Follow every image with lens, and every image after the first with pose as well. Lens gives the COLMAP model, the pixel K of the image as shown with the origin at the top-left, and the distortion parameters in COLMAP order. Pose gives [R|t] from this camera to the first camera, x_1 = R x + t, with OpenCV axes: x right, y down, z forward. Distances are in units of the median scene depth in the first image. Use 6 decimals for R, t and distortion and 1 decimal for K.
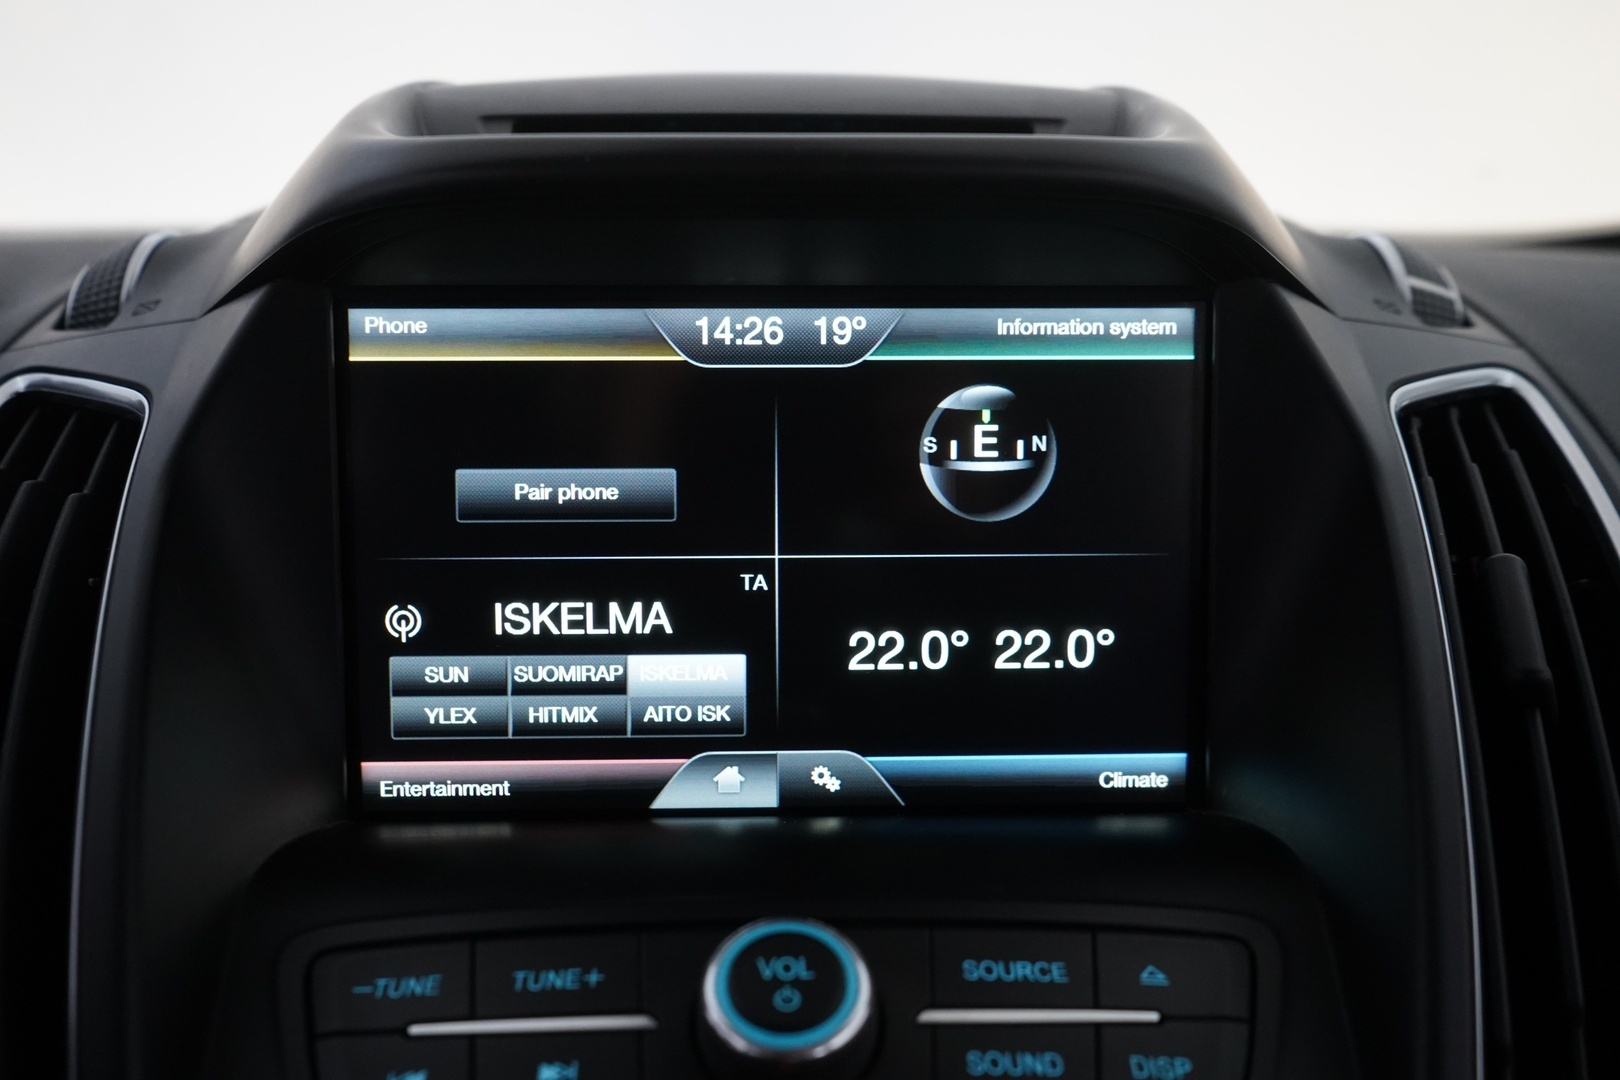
lens RADIAL K [[1347.1, 0, 810.0], [0, 1347.1, 540.0], [0, 0, 1]] dist [0.003954, -0.005090]
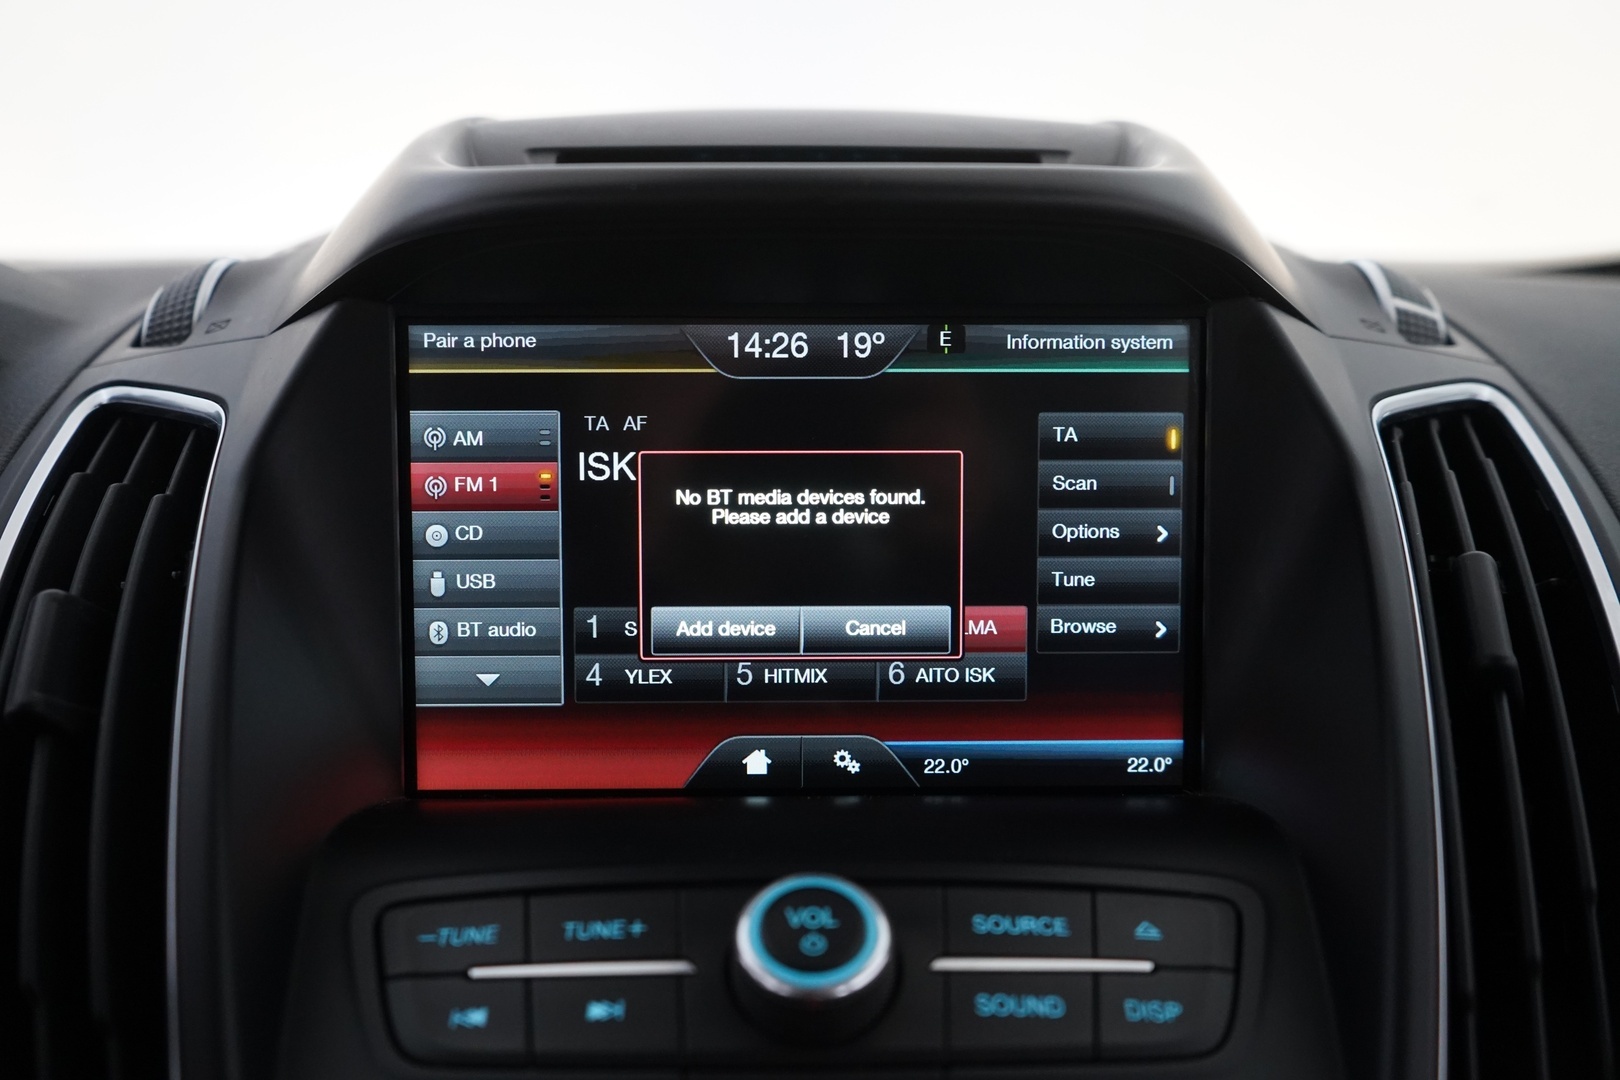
lens RADIAL K [[1337.9, 0, 810.0], [0, 1337.9, 540.0], [0, 0, 1]] dist [-0.014811, -0.004752]
pose [[0.999920, 0.002267, -0.012425, -0.004715], [-0.002496, 0.999827, -0.018448, 0.020343], [0.012381, 0.018478, 0.999753, -0.069122]]
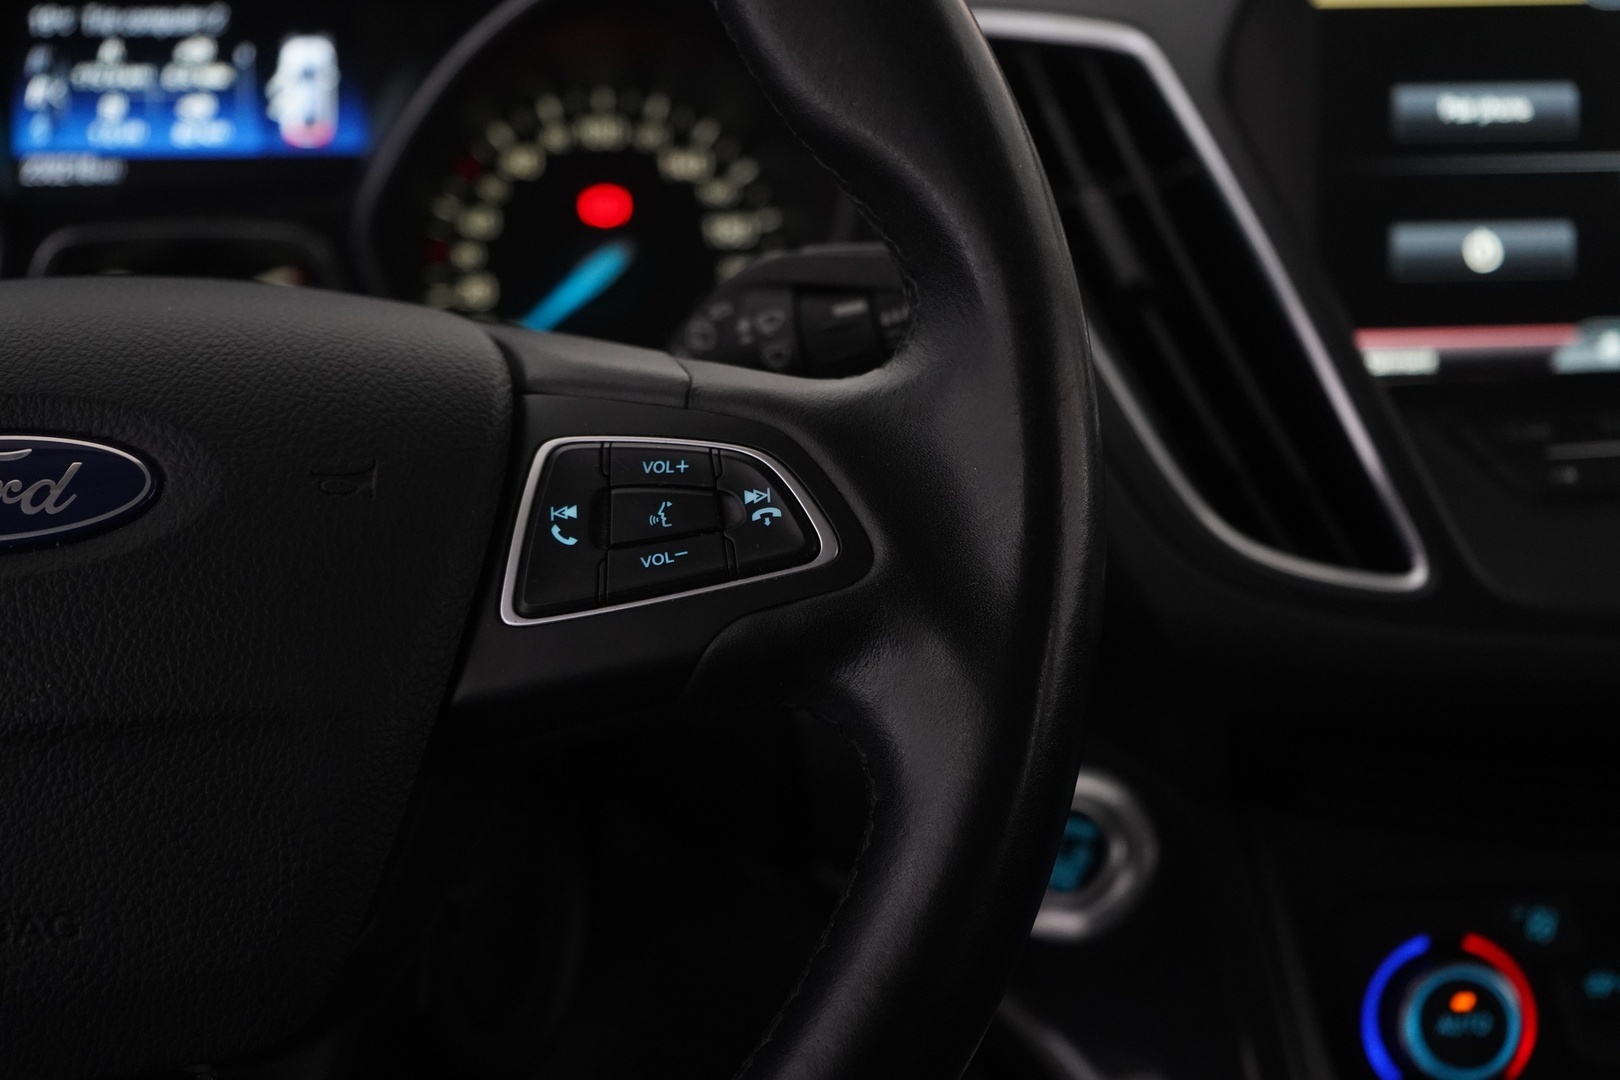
lens RADIAL K [[3087.9, 0, 812.7], [0, 3087.9, 426.6], [0, 0, 1]] dist [-0.037518, -0.315567]
pose [[0.998541, -0.021953, 0.049343, -0.925456], [0.020780, 0.999492, 0.024167, 0.168595], [-0.049848, -0.023107, 0.998489, -1.722899]]
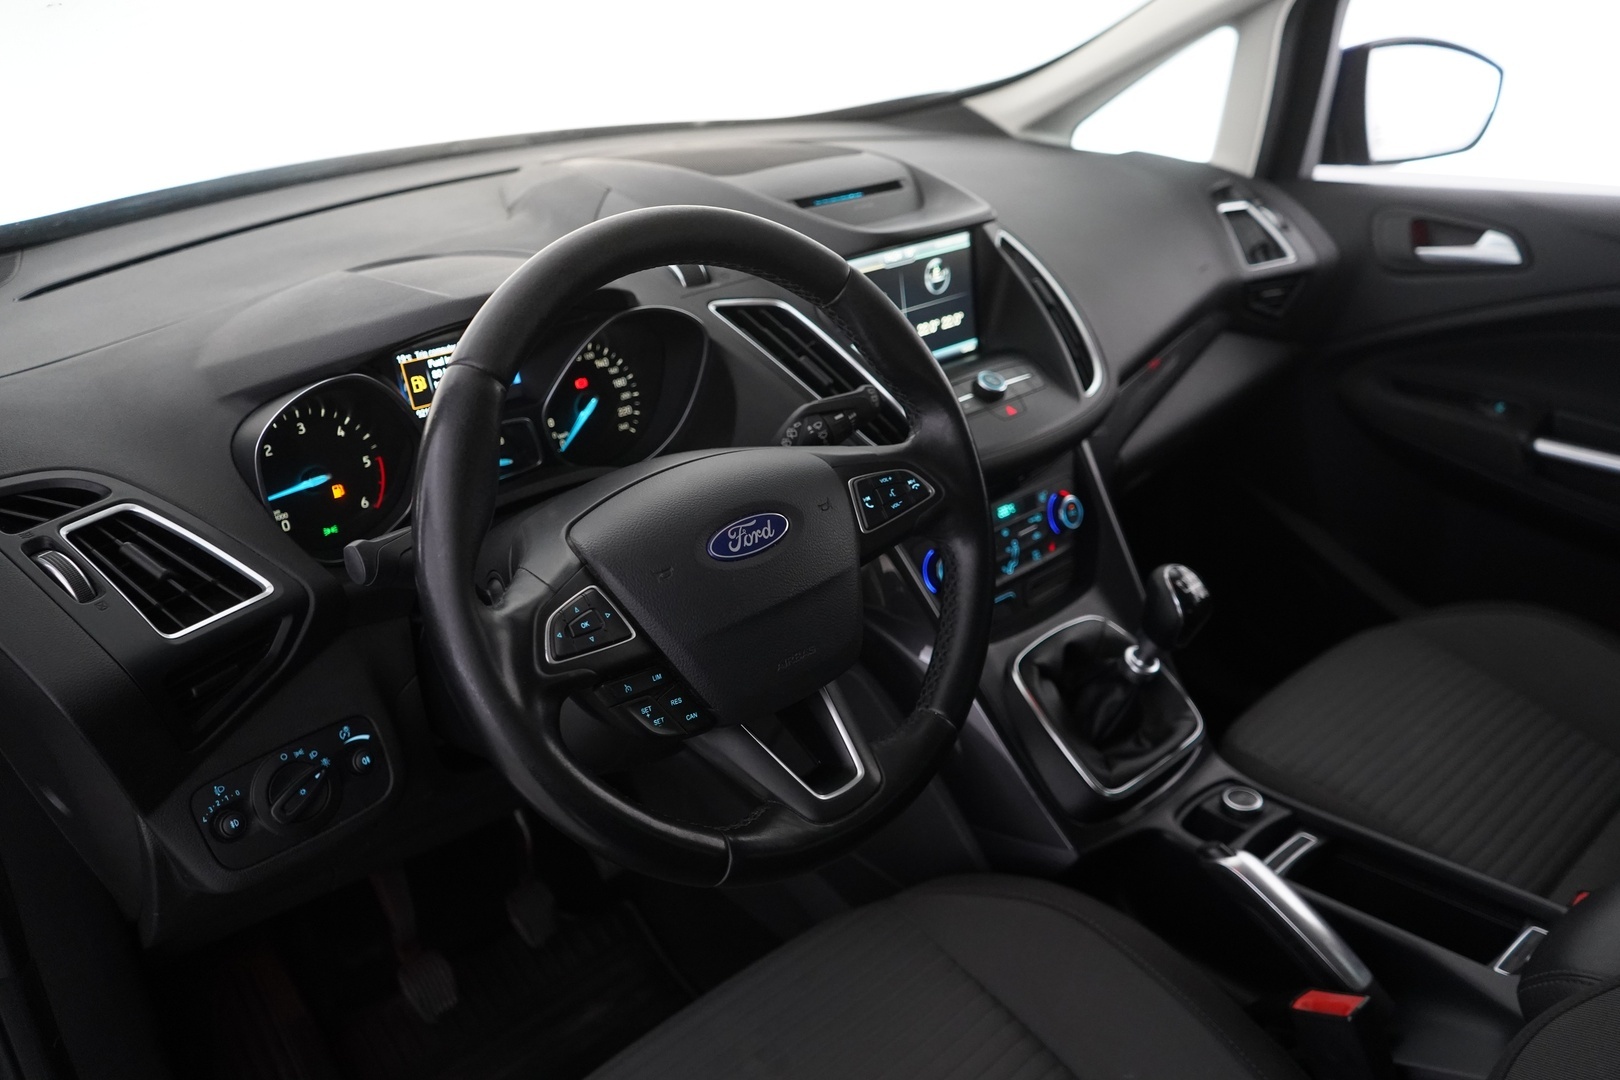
lens RADIAL K [[1280.8, 0, 810.0], [0, 1280.8, 540.0], [0, 0, 1]] dist [-0.013575, -0.004339]
pose [[0.760355, -0.296724, 0.577768, -2.699385], [0.171208, 0.949650, 0.262398, -0.397242], [-0.626537, -0.100596, 0.772873, -1.881993]]
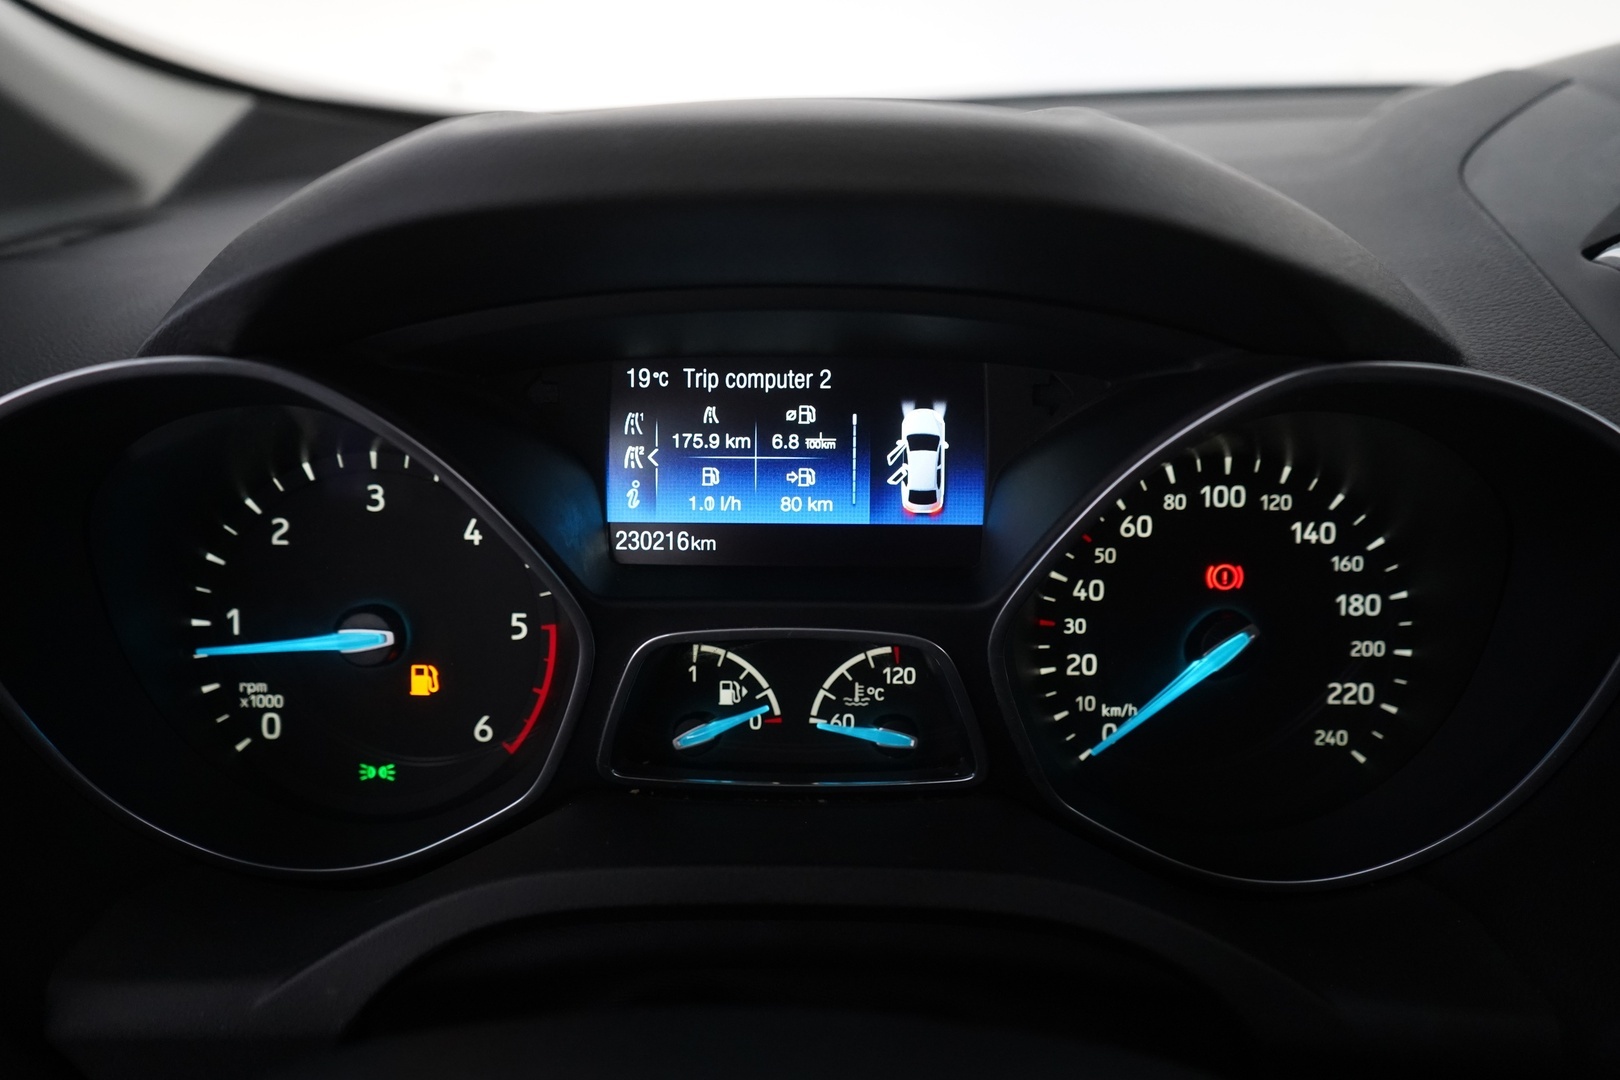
lens RADIAL K [[1353.8, 0, 780.6], [0, 1353.8, 531.7], [0, 0, 1]] dist [-0.008608, -0.002141]
pose [[0.997700, 0.006646, -0.067451, -1.301860], [0.001064, 0.993522, 0.113634, -0.164657], [0.067769, -0.113445, 0.991230, 0.085615]]
